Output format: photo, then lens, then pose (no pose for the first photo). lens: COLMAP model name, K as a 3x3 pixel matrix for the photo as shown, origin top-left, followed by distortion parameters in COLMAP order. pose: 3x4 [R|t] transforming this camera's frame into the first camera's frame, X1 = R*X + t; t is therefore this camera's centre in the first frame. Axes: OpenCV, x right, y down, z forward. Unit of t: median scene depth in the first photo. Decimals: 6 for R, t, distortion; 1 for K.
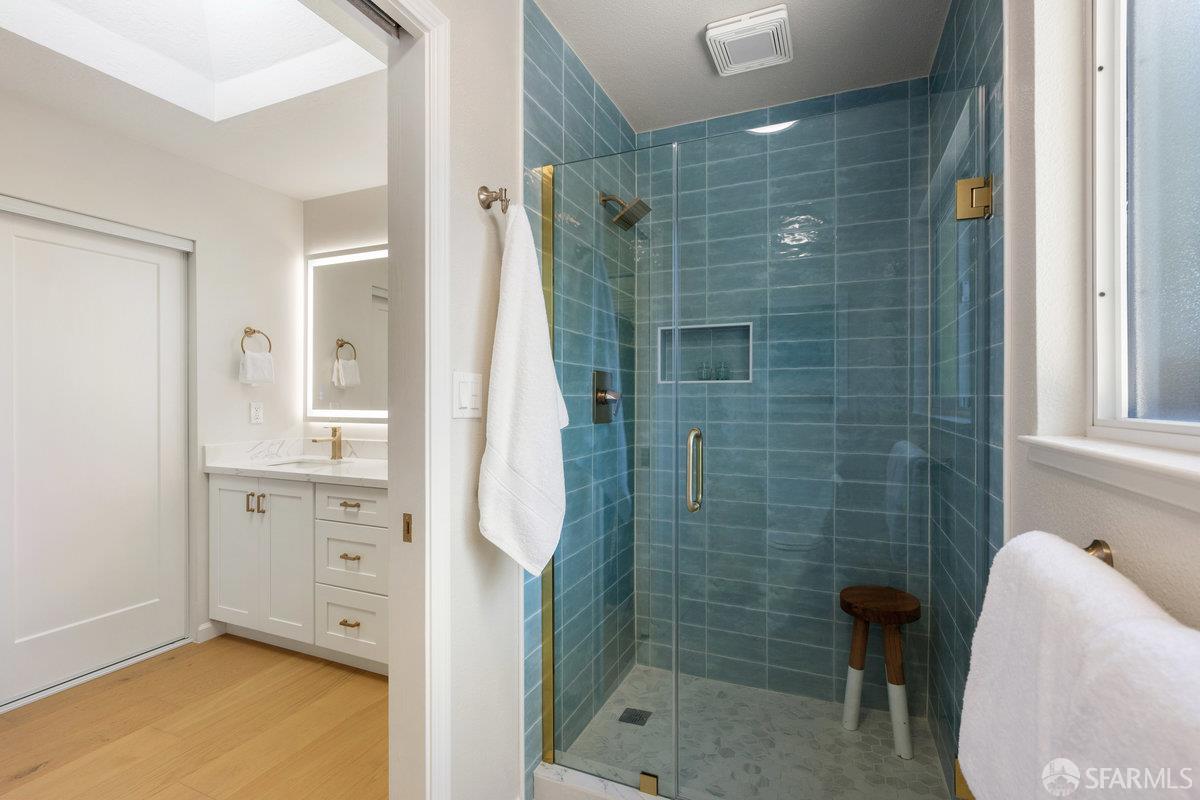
lens RADIAL K [[544.3, 0, 600.0], [0, 544.3, 400.0], [0, 0, 1]] dist [-0.003426, 0.000005]
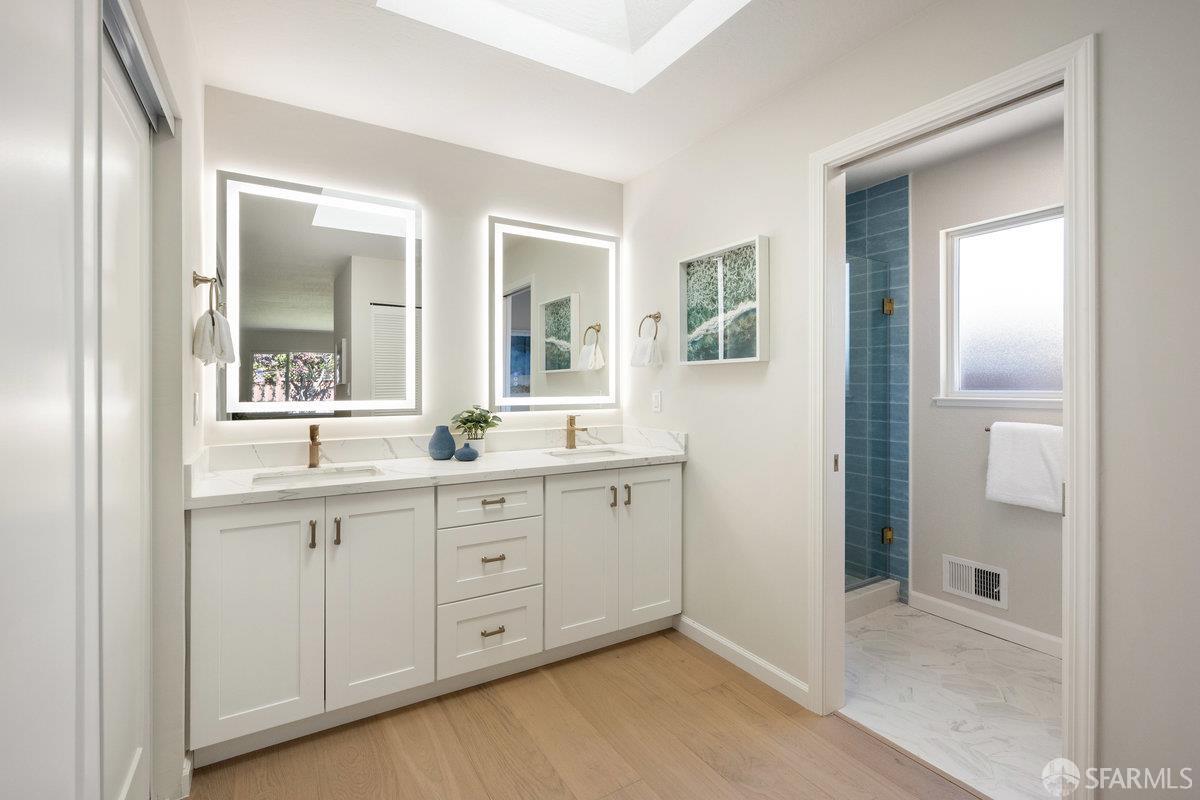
lens RADIAL K [[533.7, 0, 596.5], [0, 533.7, 388.6], [0, 0, 1]] dist [-0.000166, -0.000299]
pose [[0.576507, -0.001660, 0.817091, -1.083875], [0.001750, 0.999998, 0.000796, 0.002561], [-0.817091, 0.000971, 0.576509, 0.338504]]
